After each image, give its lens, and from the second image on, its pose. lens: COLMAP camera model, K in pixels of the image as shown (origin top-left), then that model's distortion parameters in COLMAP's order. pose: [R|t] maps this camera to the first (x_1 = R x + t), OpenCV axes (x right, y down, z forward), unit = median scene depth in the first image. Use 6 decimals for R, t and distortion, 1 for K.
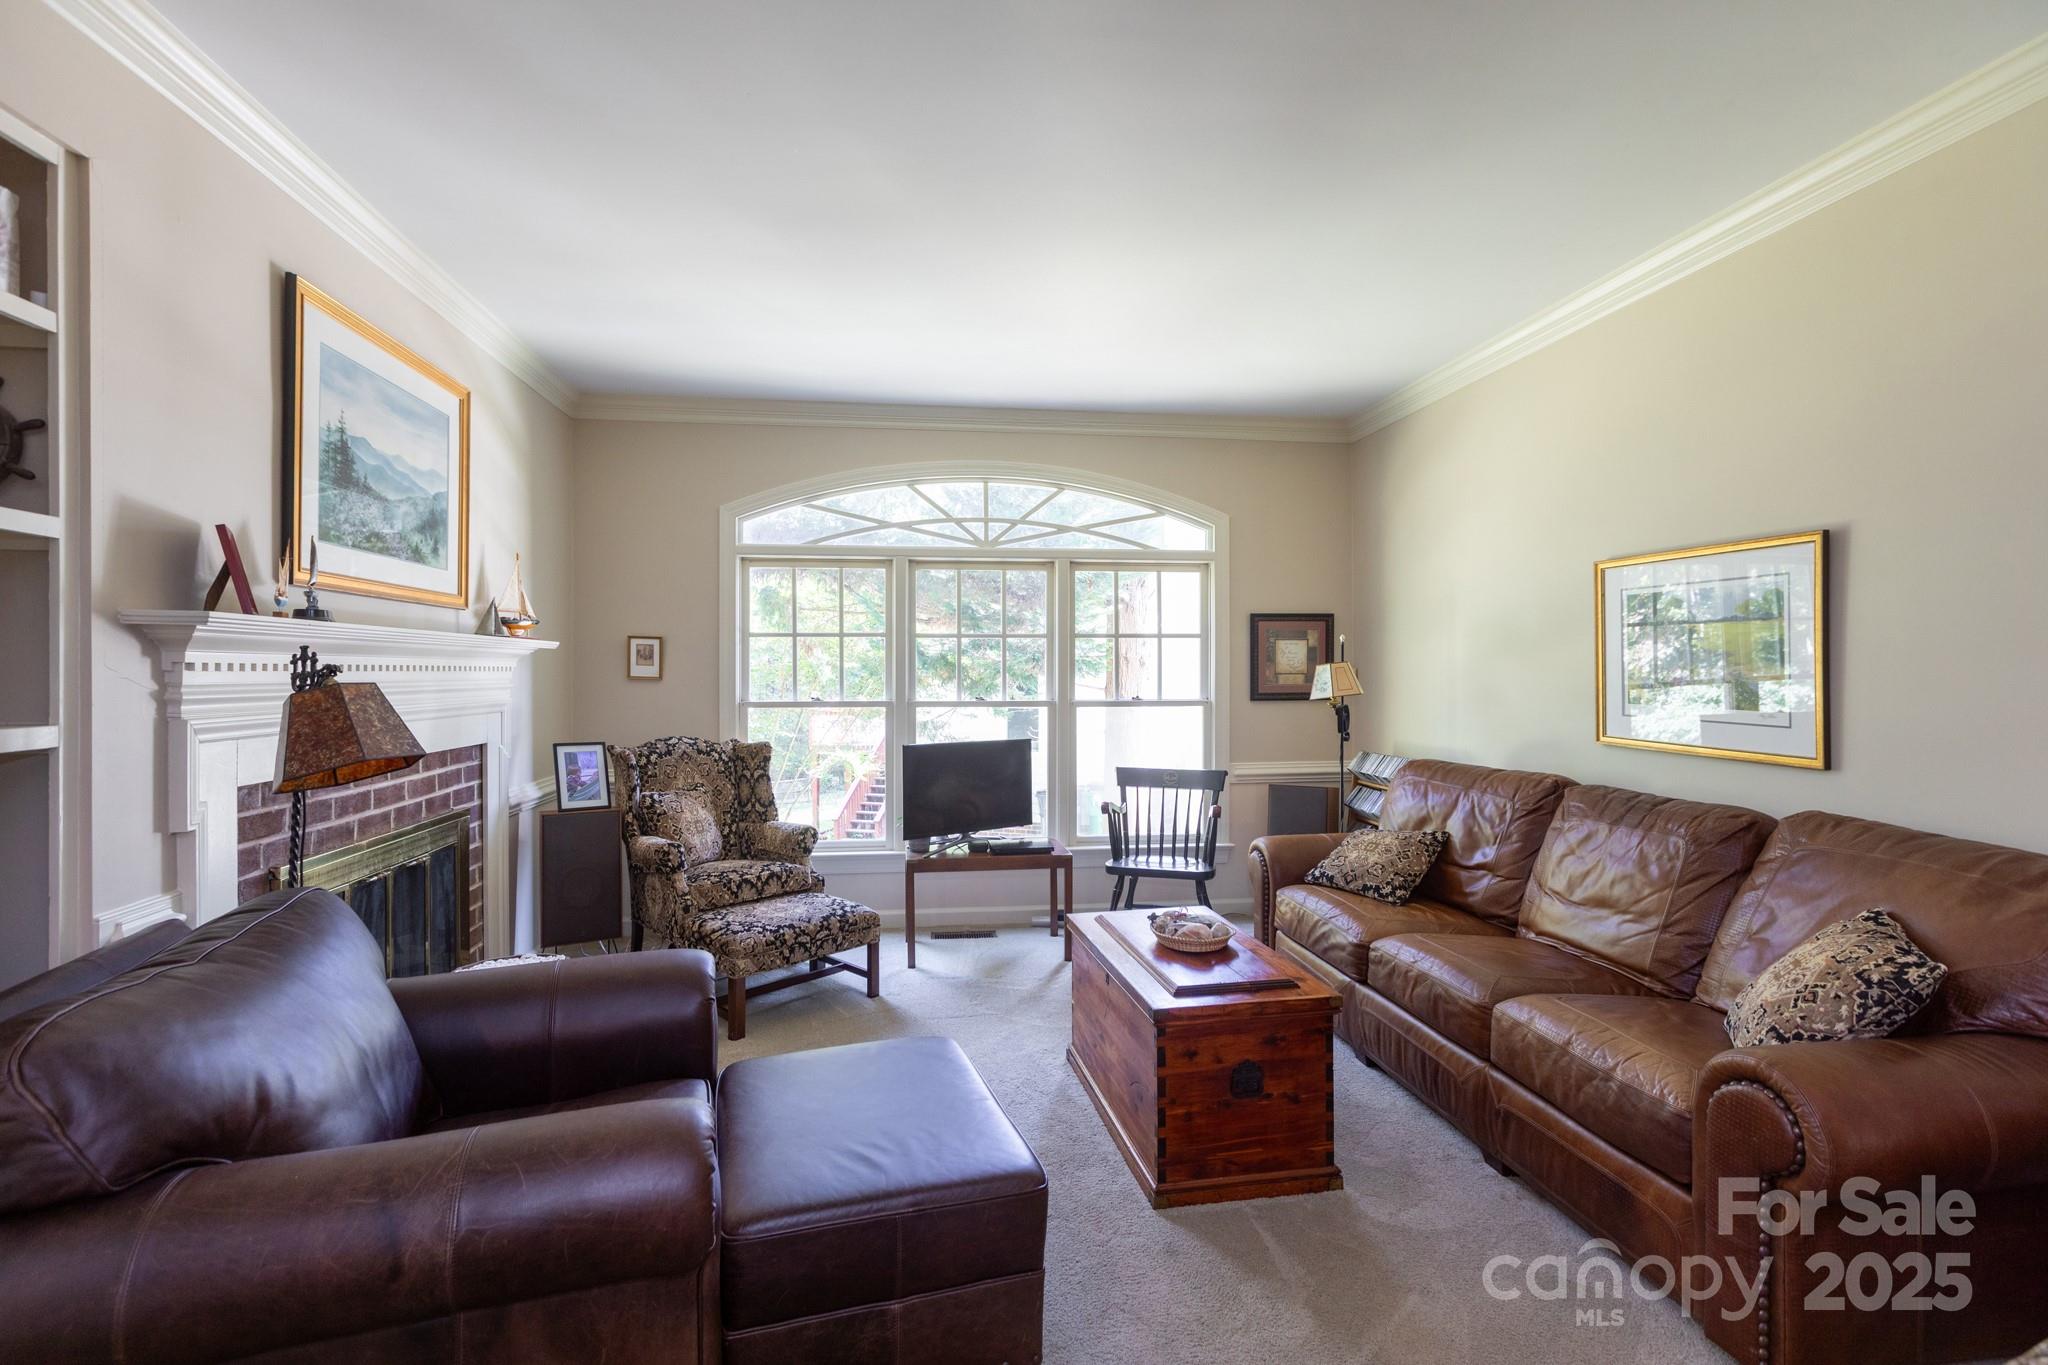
lens RADIAL K [[925.1, 0, 1028.8], [0, 925.1, 673.8], [0, 0, 1]] dist [0.001142, -0.000171]
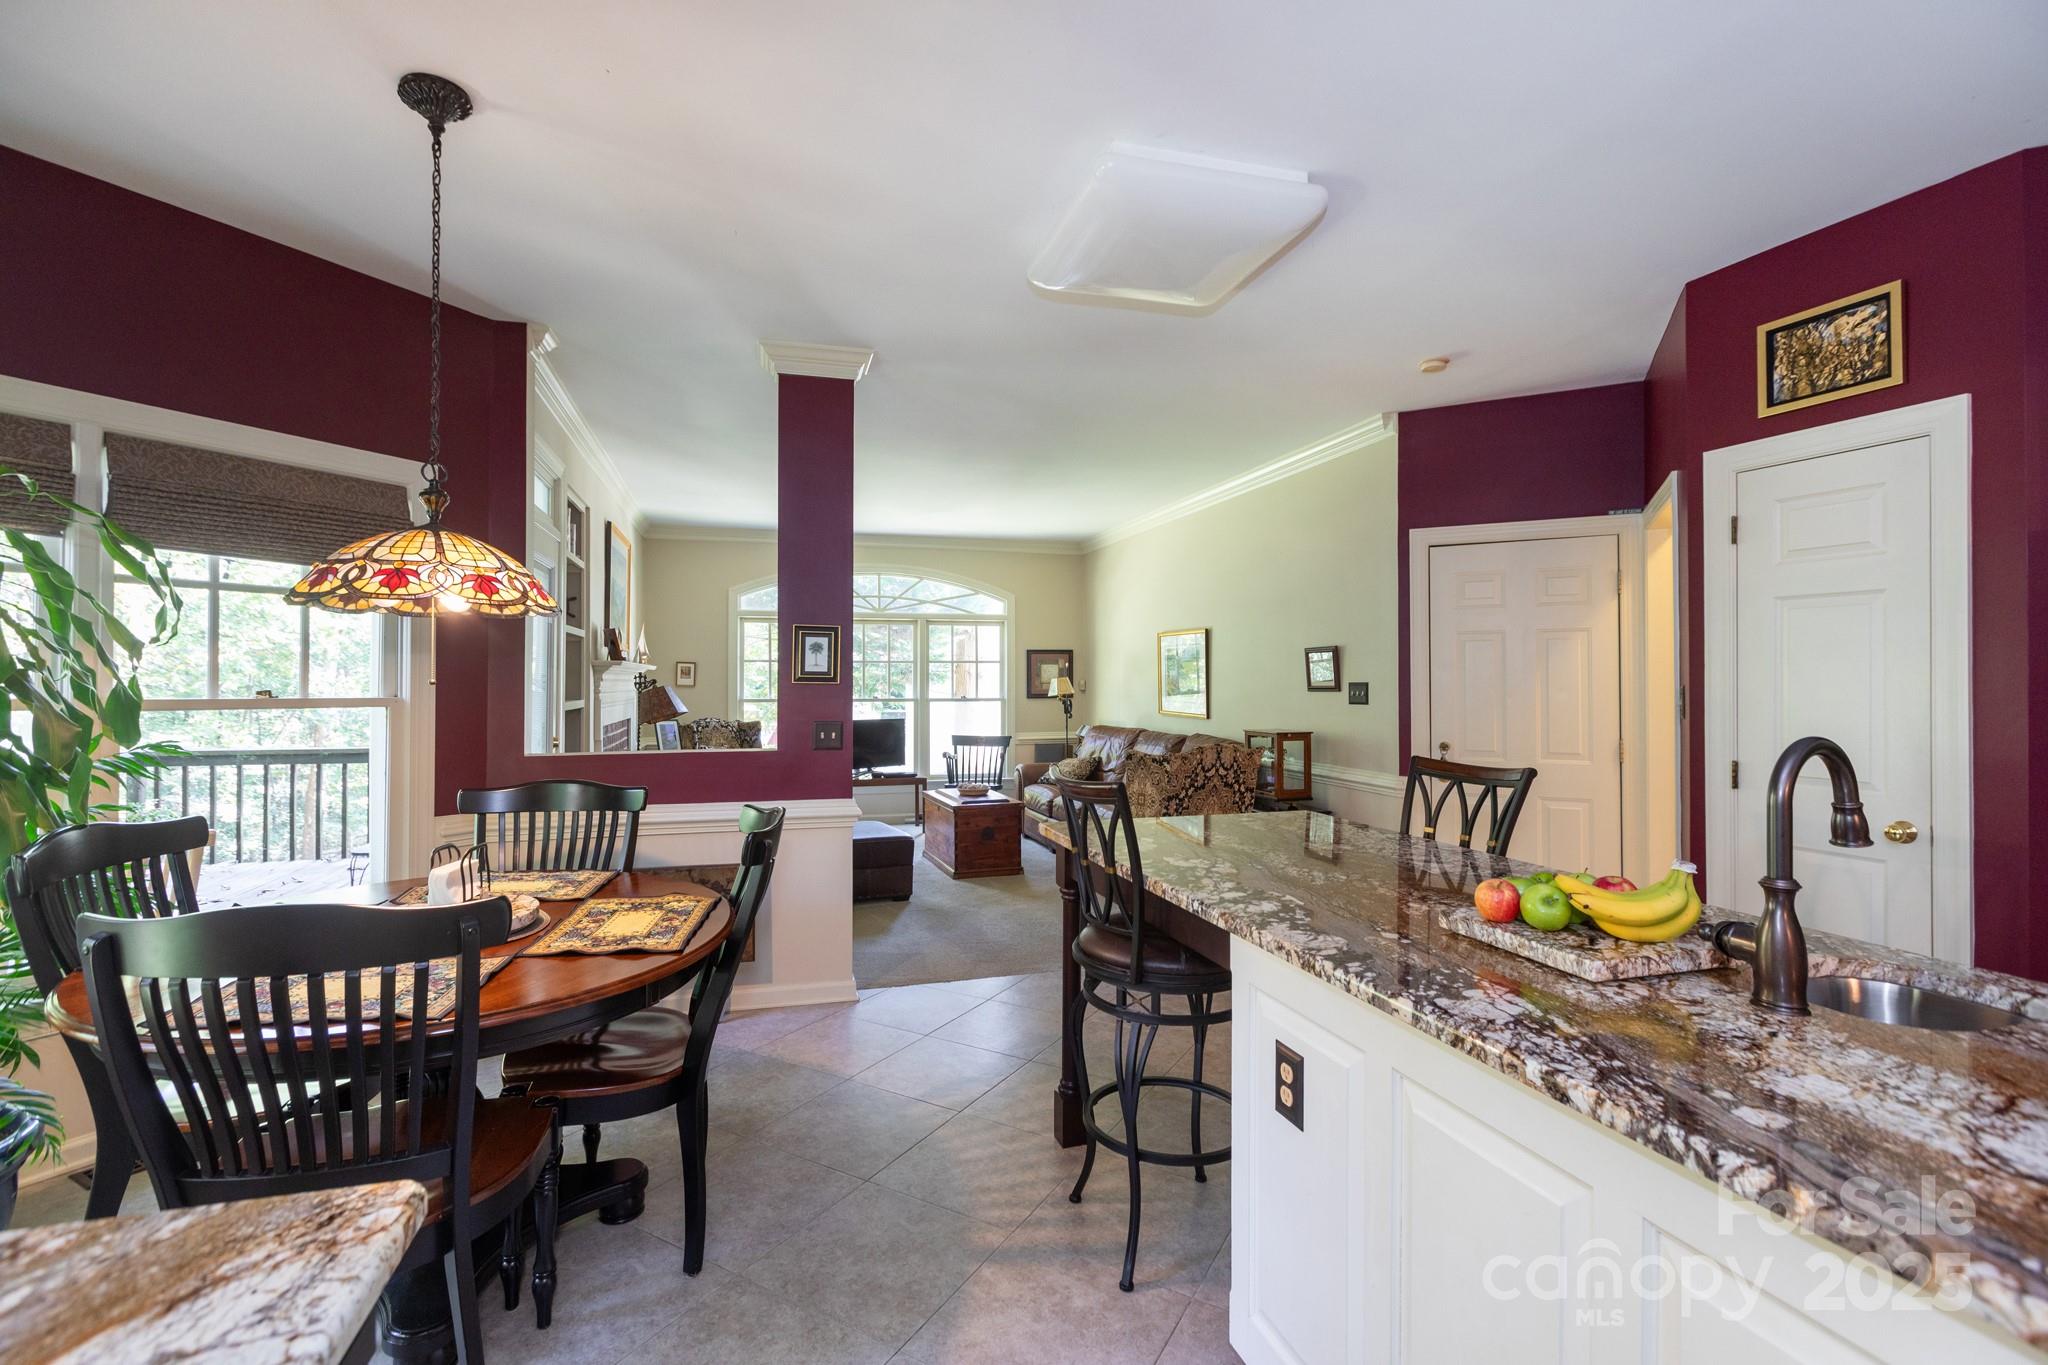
lens RADIAL K [[925.1, 0, 1028.1], [0, 925.1, 673.1], [0, 0, 1]] dist [0.001142, -0.000171]
pose [[0.989555, 0.001265, 0.144152, -0.019135], [0.000307, 0.999941, -0.010879, 0.000366], [-0.144157, 0.010810, 0.989496, -0.832680]]
